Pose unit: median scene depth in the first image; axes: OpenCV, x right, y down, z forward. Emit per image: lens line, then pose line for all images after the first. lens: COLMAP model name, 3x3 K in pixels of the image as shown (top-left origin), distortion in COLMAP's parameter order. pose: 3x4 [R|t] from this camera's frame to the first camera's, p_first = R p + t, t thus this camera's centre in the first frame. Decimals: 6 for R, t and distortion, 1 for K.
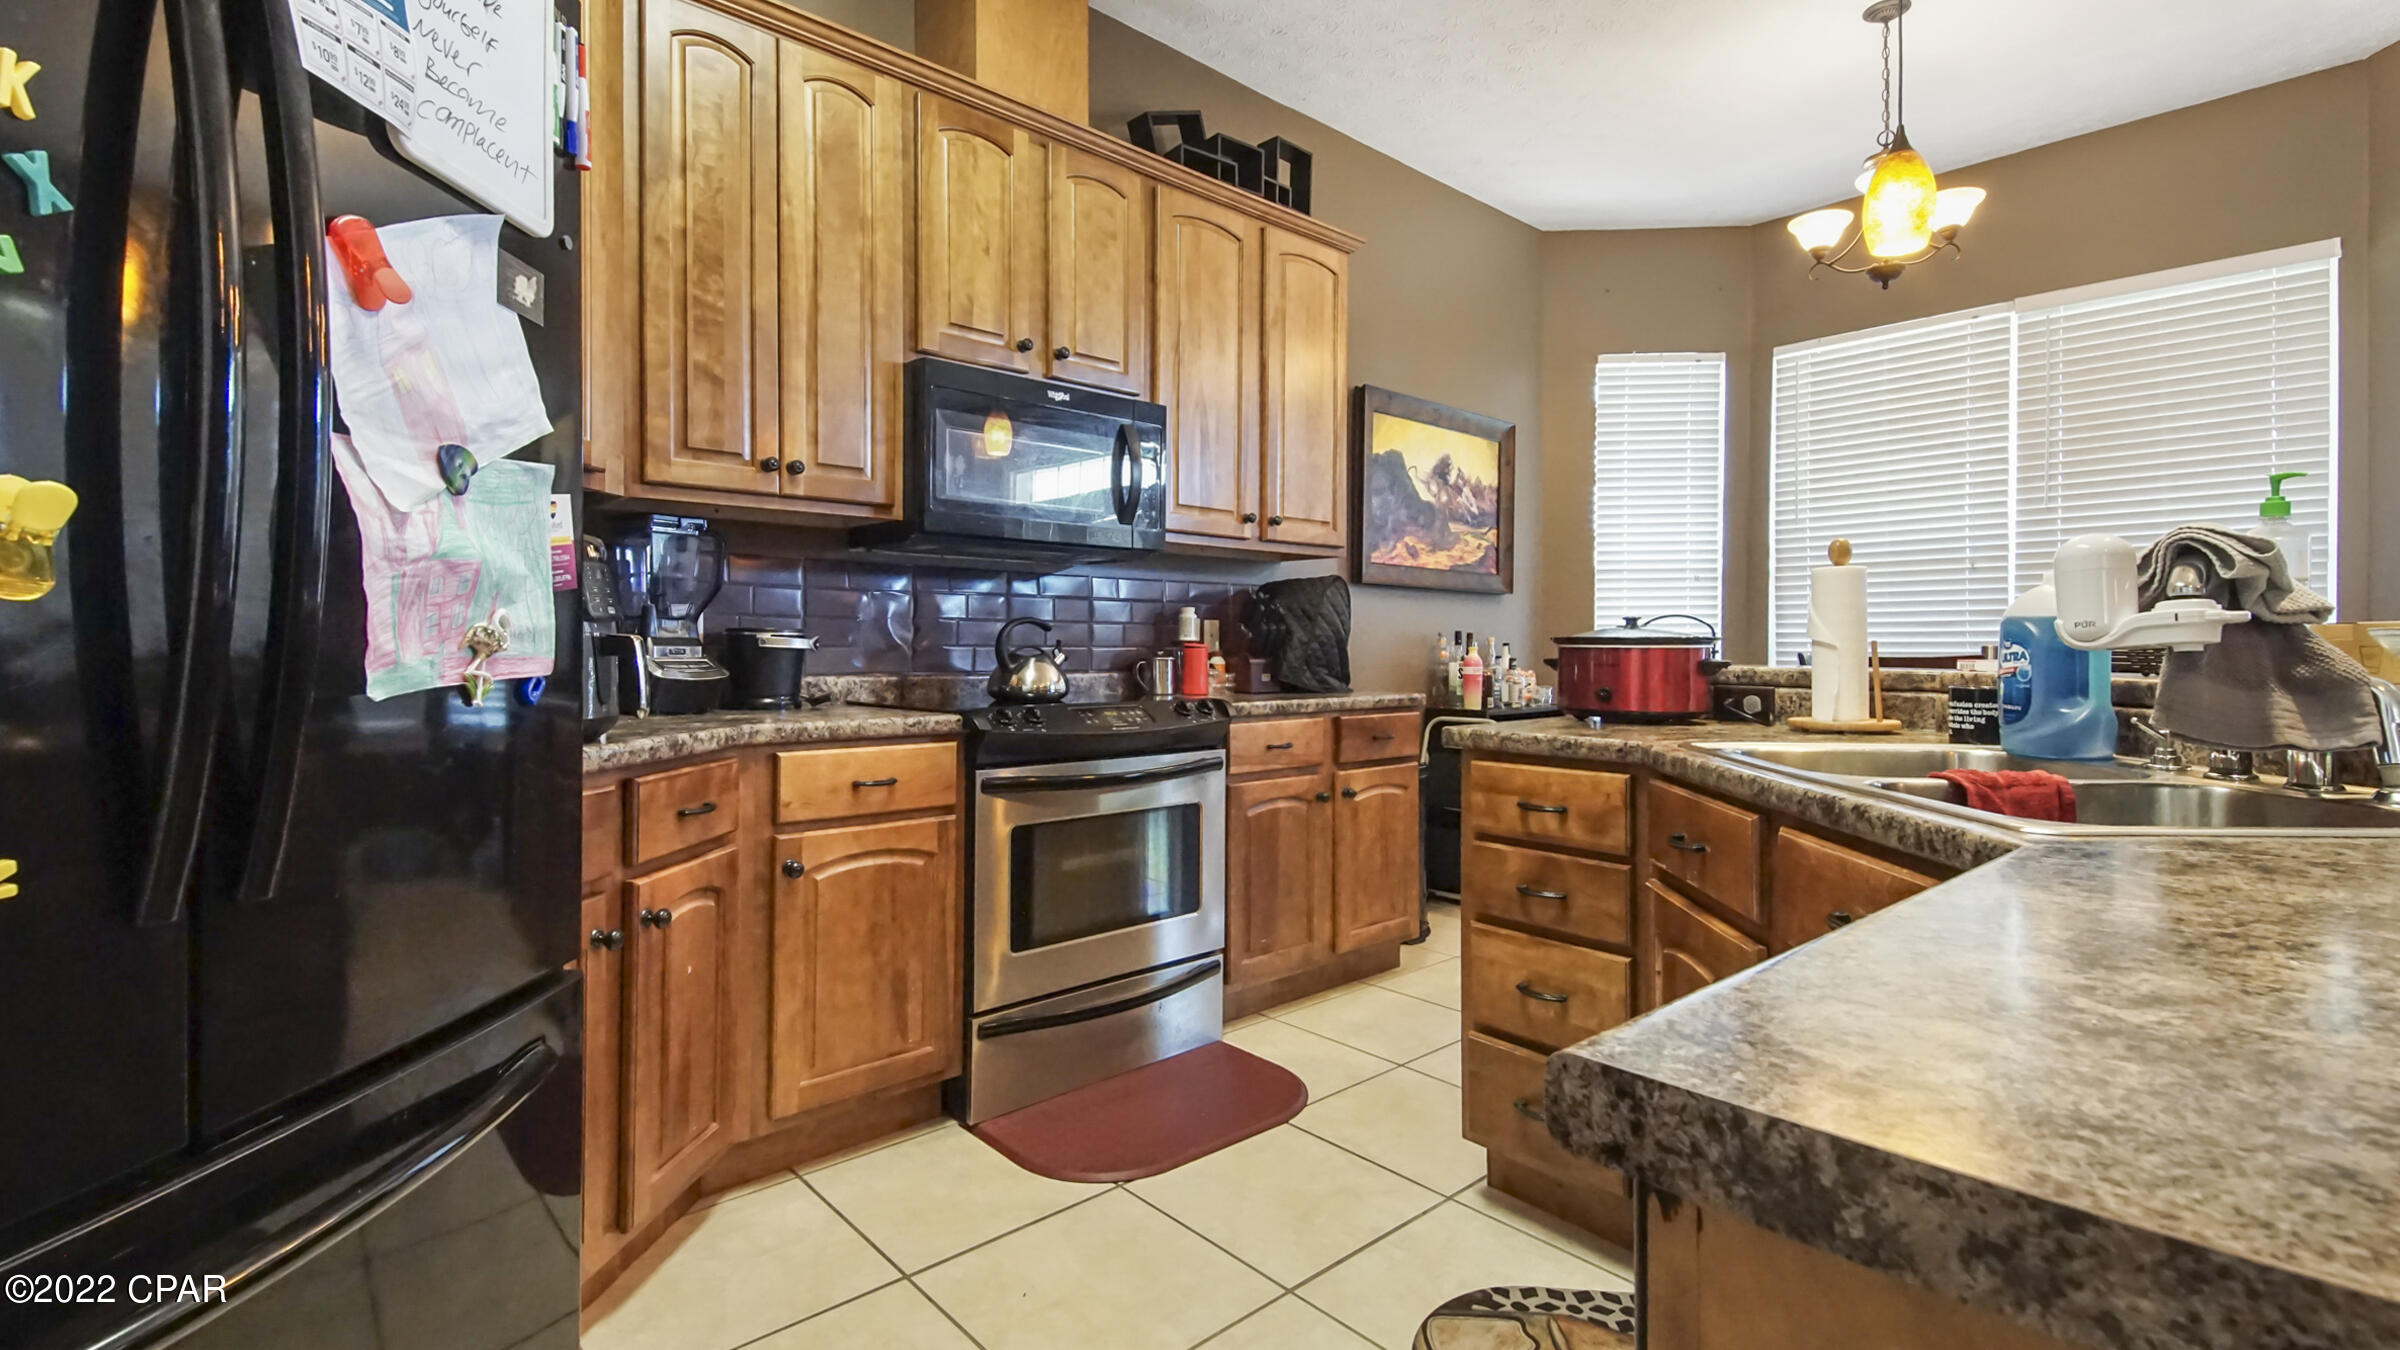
lens RADIAL K [[1063.2, 0, 1201.8], [0, 1063.2, 651.0], [0, 0, 1]] dist [0.027799, -0.006881]
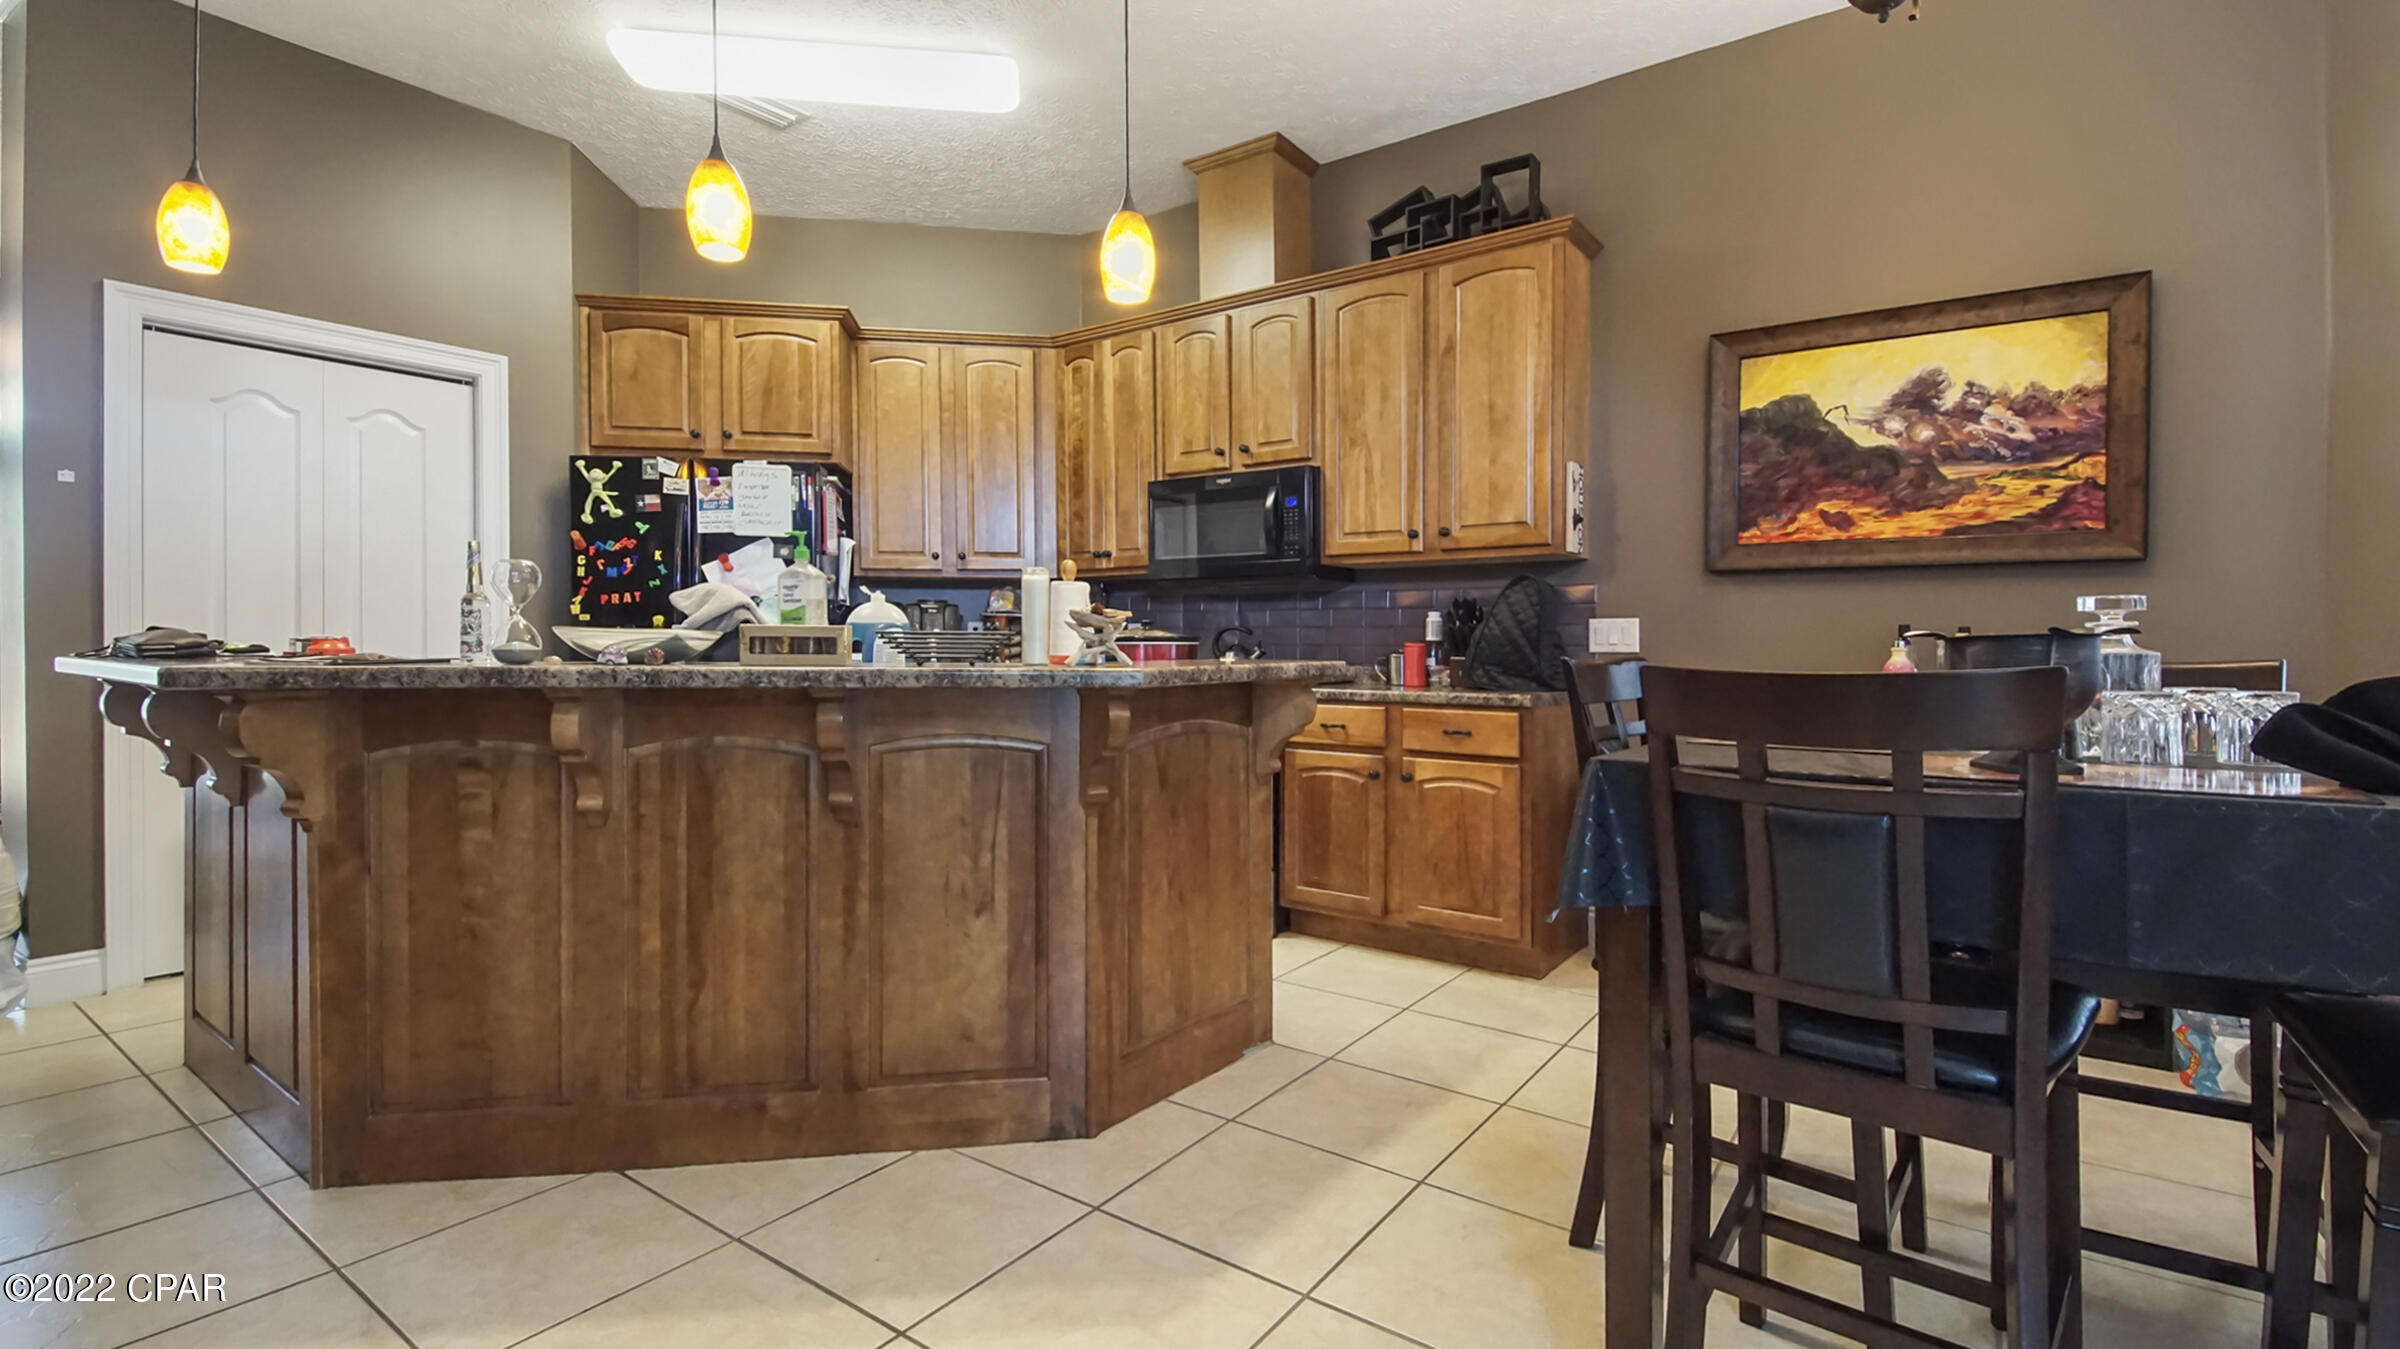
lens RADIAL K [[1063.2, 0, 1201.8], [0, 1063.2, 660.6], [0, 0, 1]] dist [0.027799, -0.006881]
pose [[0.205898, 0.011012, -0.978511, 0.853246], [-0.010751, 0.999902, 0.008991, 0.003214], [0.978514, 0.008668, 0.205996, 0.411439]]
